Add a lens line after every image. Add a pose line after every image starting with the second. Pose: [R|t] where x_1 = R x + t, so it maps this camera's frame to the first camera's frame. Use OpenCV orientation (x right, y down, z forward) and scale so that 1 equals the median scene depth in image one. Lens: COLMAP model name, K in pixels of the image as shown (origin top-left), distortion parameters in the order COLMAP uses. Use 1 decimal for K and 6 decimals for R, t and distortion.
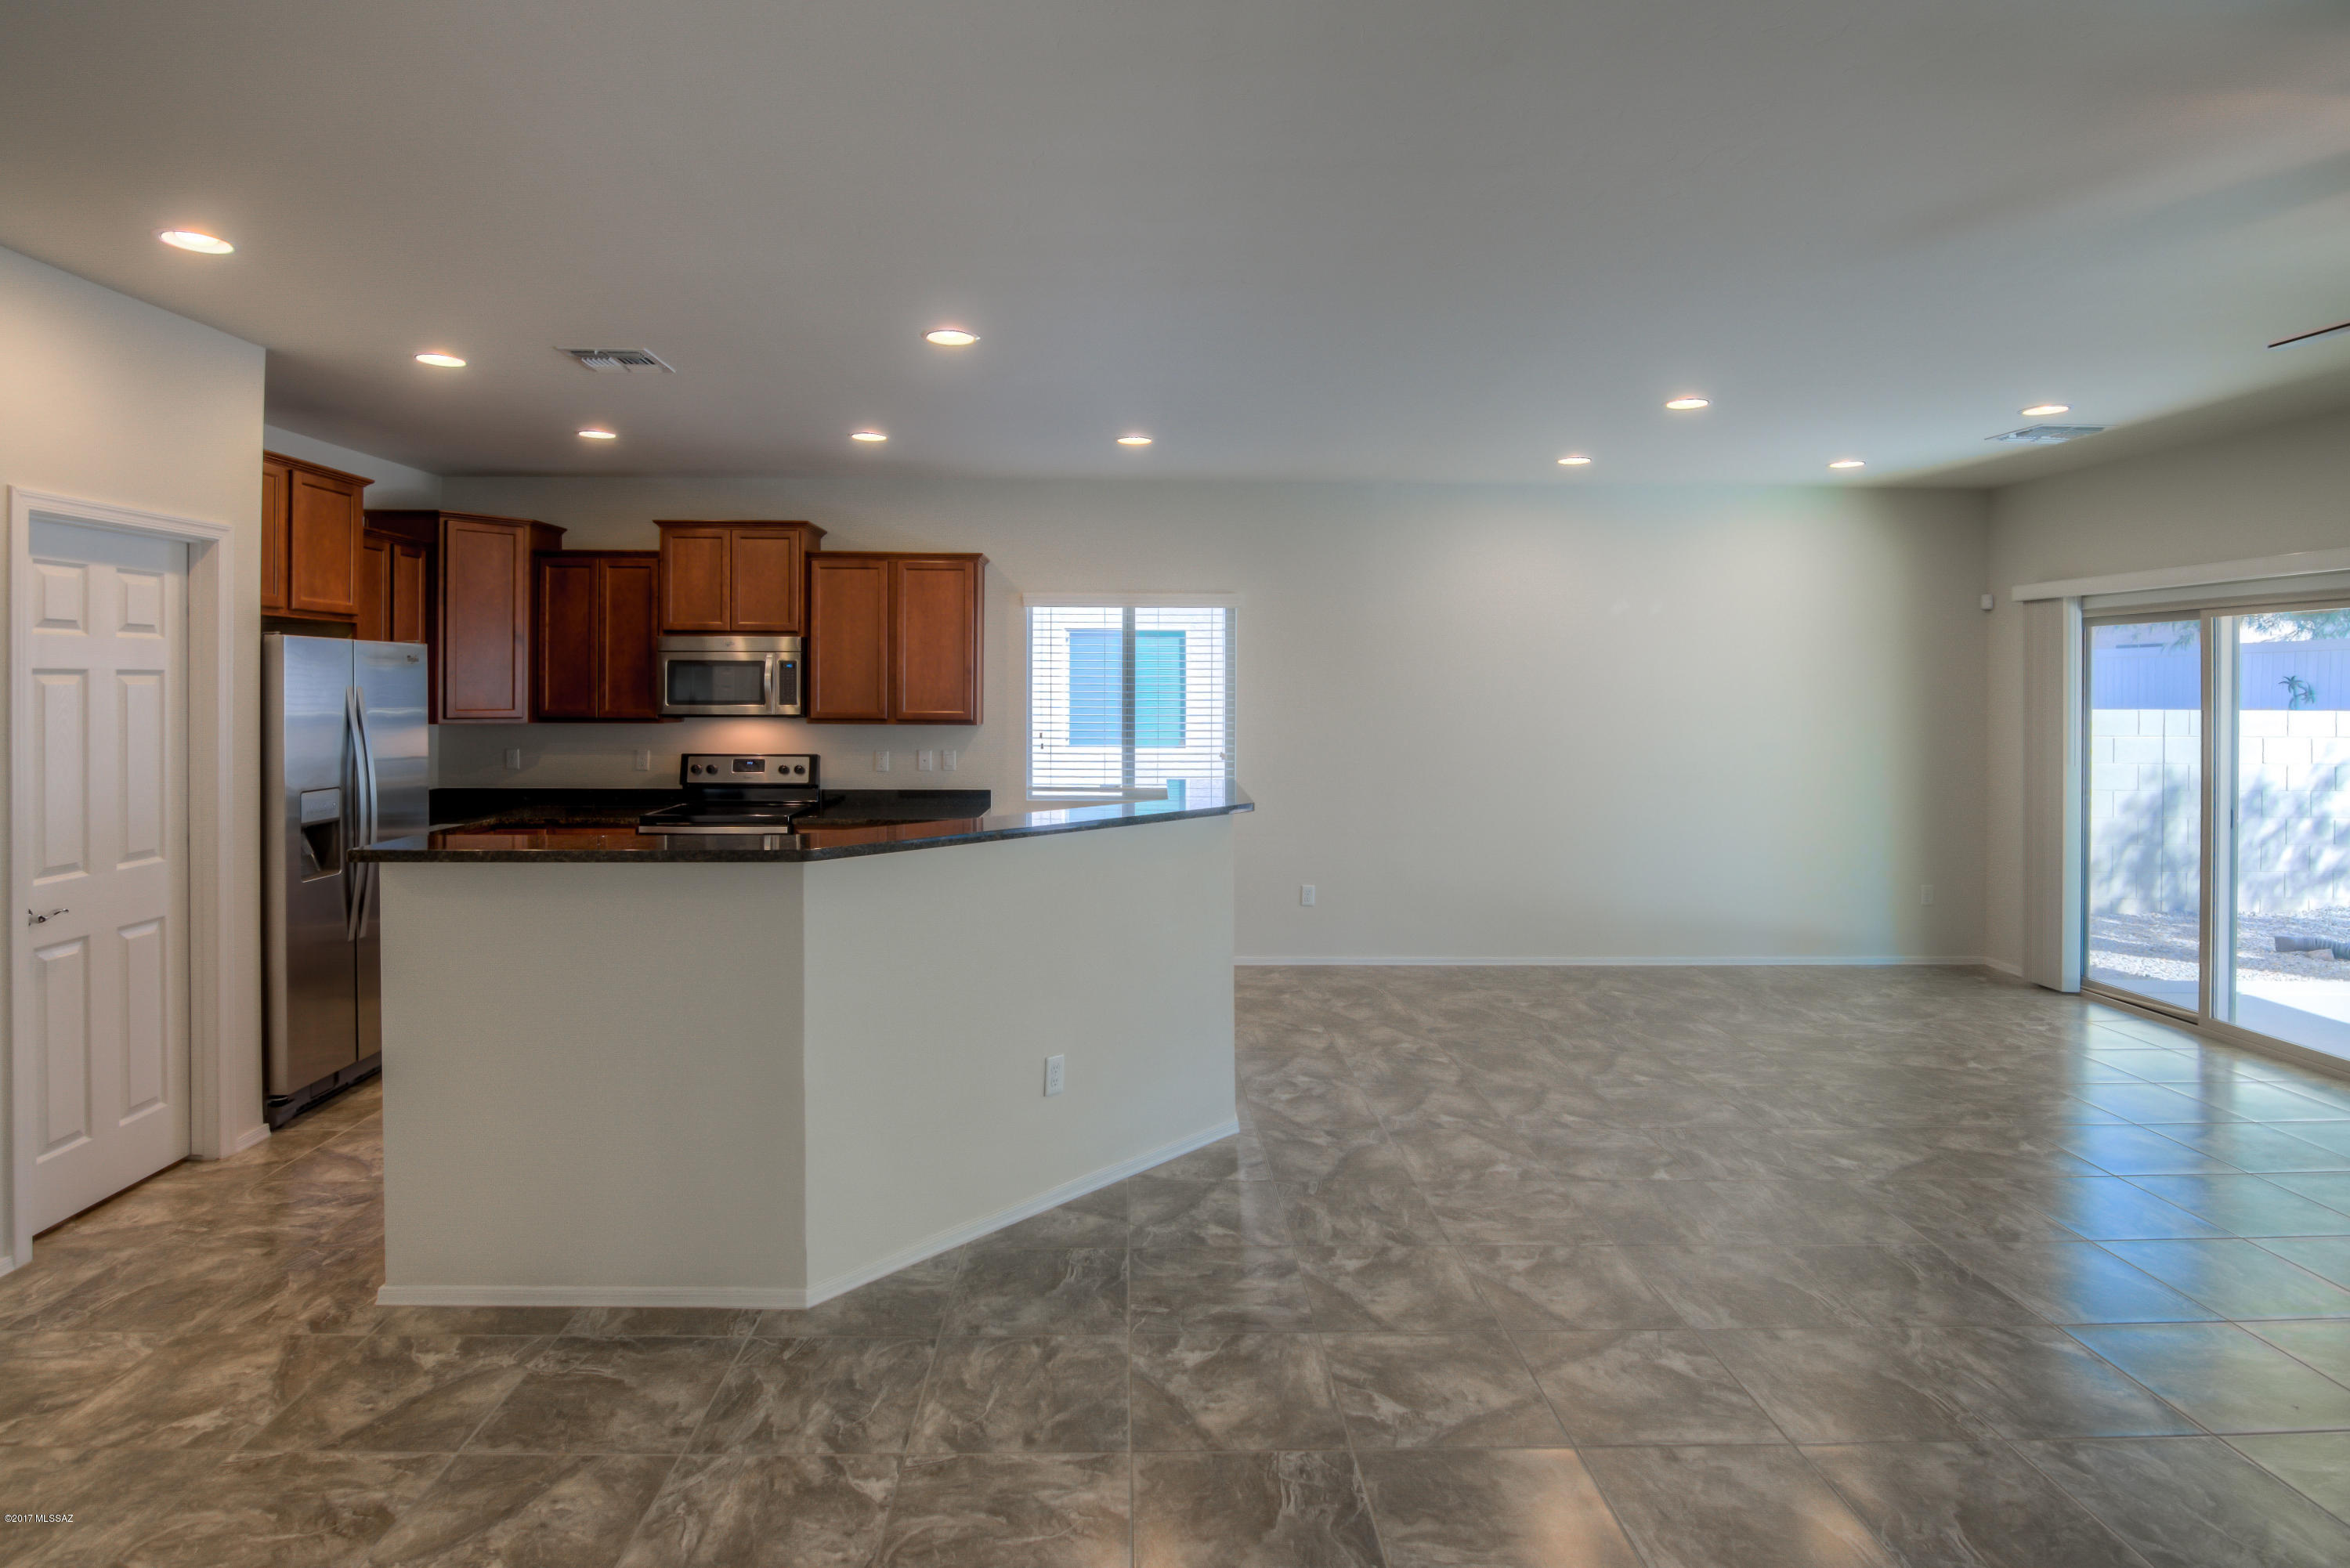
lens RADIAL K [[1182.7, 0, 1159.1], [0, 1182.7, 719.2], [0, 0, 1]] dist [-0.031987, -0.001170]
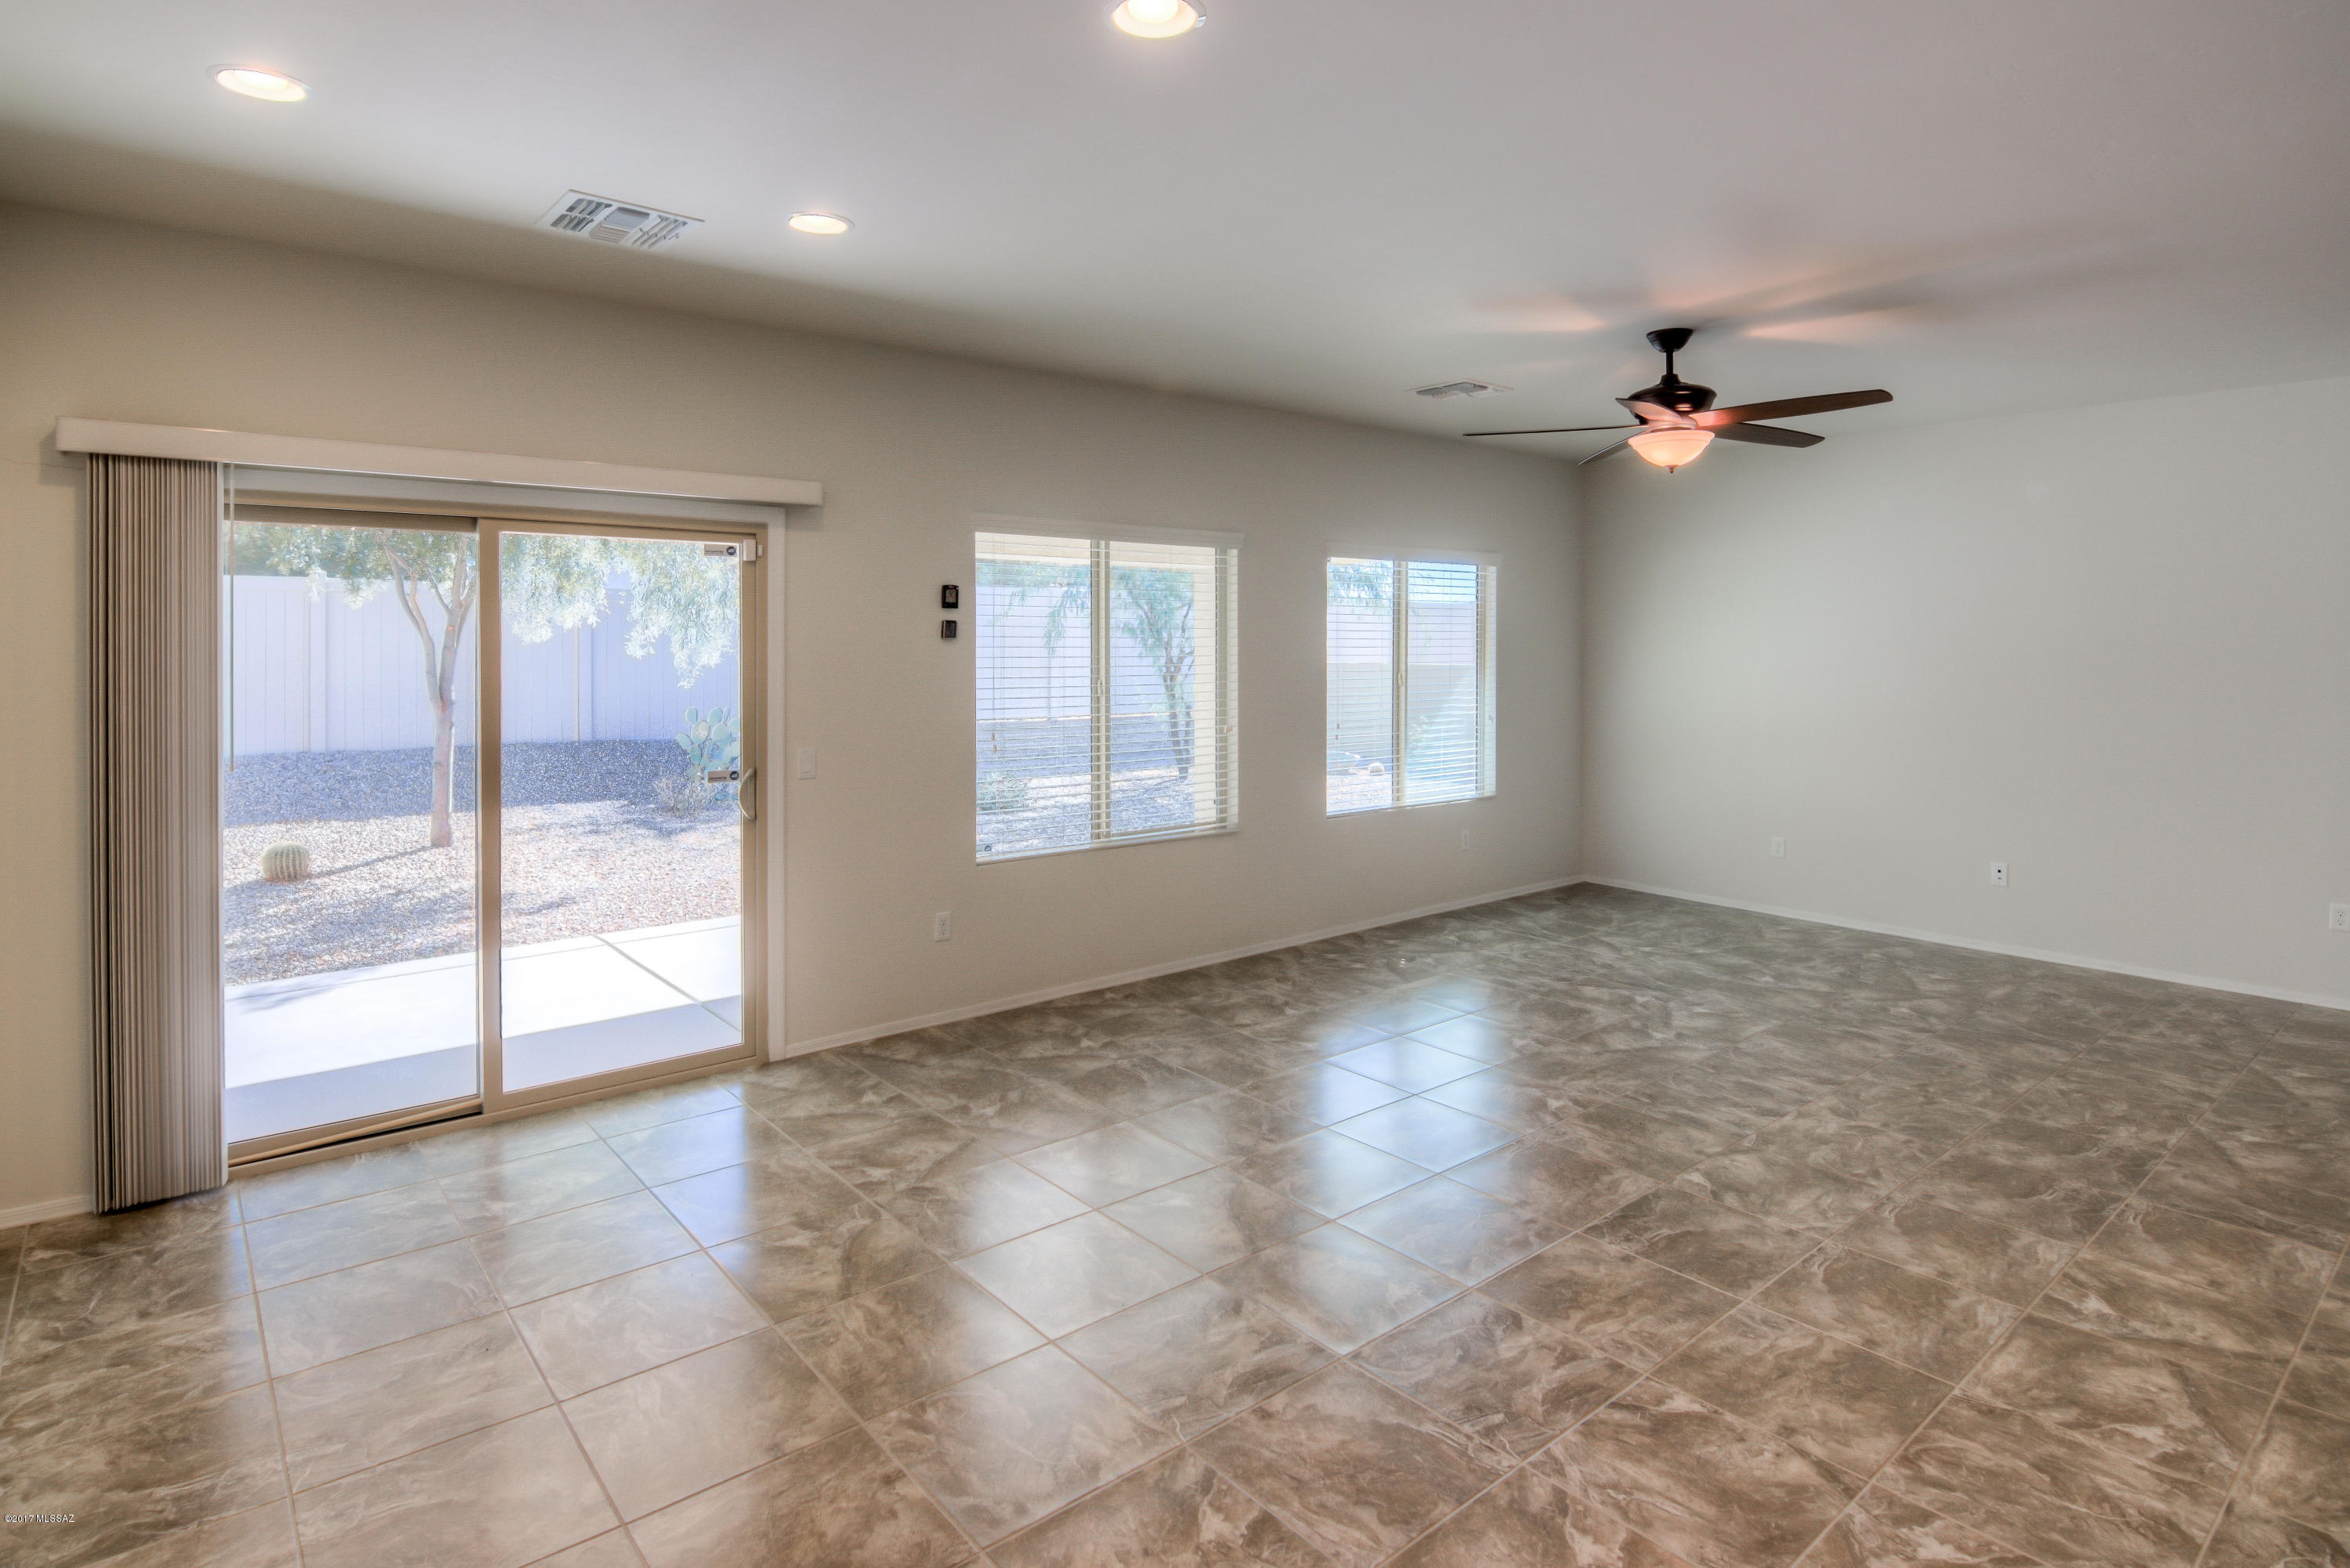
lens RADIAL K [[1235.2, 0, 1164.9], [0, 1235.2, 650.7], [0, 0, 1]] dist [-0.026337, -0.001573]
pose [[-0.611490, -0.016248, 0.791085, 0.095868], [0.014807, 0.999379, 0.031972, -0.052134], [-0.791113, 0.031265, -0.610870, 1.838529]]
